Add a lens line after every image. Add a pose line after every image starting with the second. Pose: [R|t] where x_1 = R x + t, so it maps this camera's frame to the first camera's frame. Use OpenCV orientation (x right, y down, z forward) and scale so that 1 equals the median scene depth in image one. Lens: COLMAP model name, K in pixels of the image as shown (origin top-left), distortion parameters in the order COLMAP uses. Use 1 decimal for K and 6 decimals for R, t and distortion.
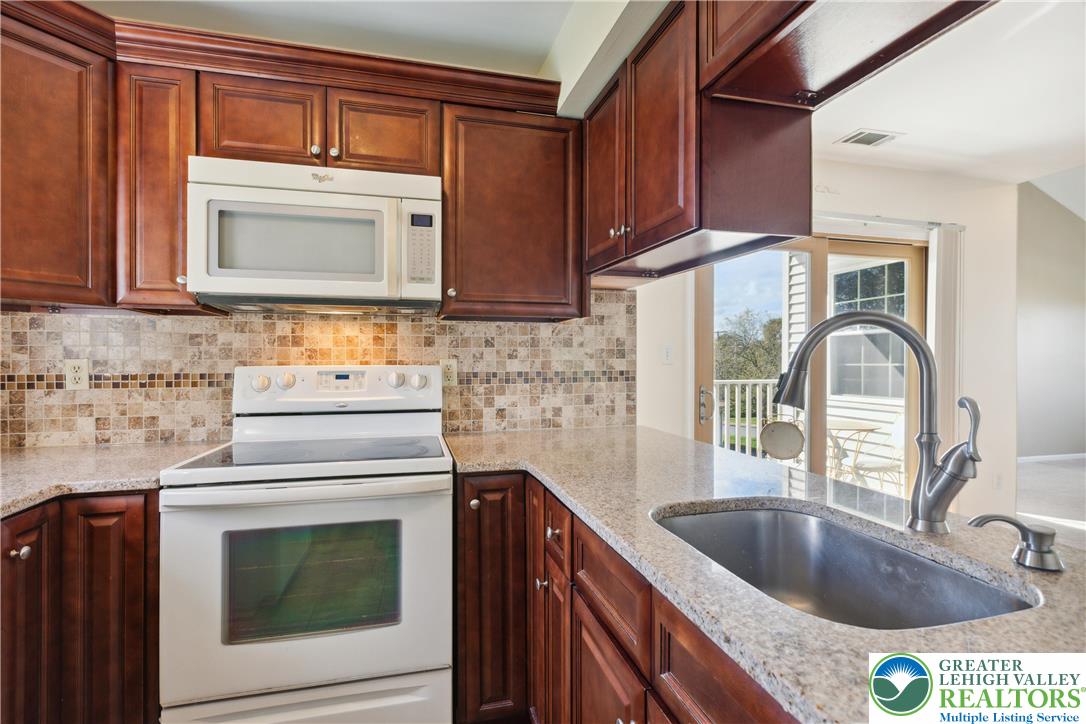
lens RADIAL K [[508.8, 0, 540.5], [0, 508.8, 358.9], [0, 0, 1]] dist [0.003266, -0.001587]
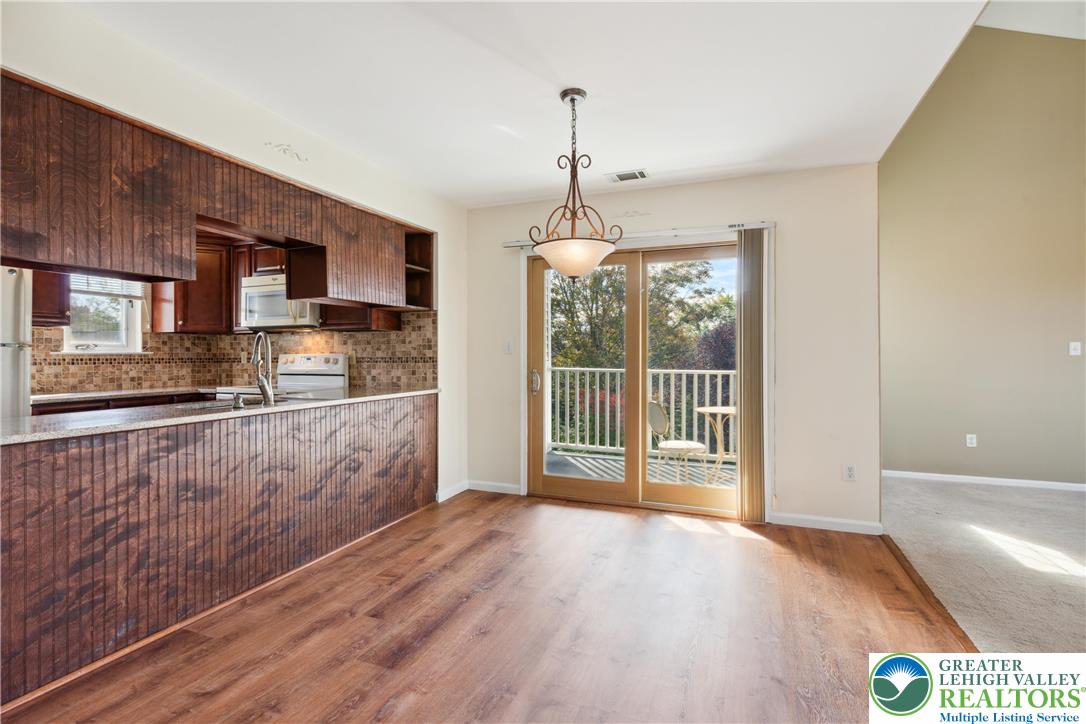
lens RADIAL K [[508.8, 0, 542.1], [0, 508.8, 356.7], [0, 0, 1]] dist [0.003266, -0.001587]
pose [[0.809761, -0.002160, -0.586756, 1.848417], [0.003824, 0.999991, 0.001596, 0.026977], [0.586747, -0.003536, 0.809763, -0.239926]]
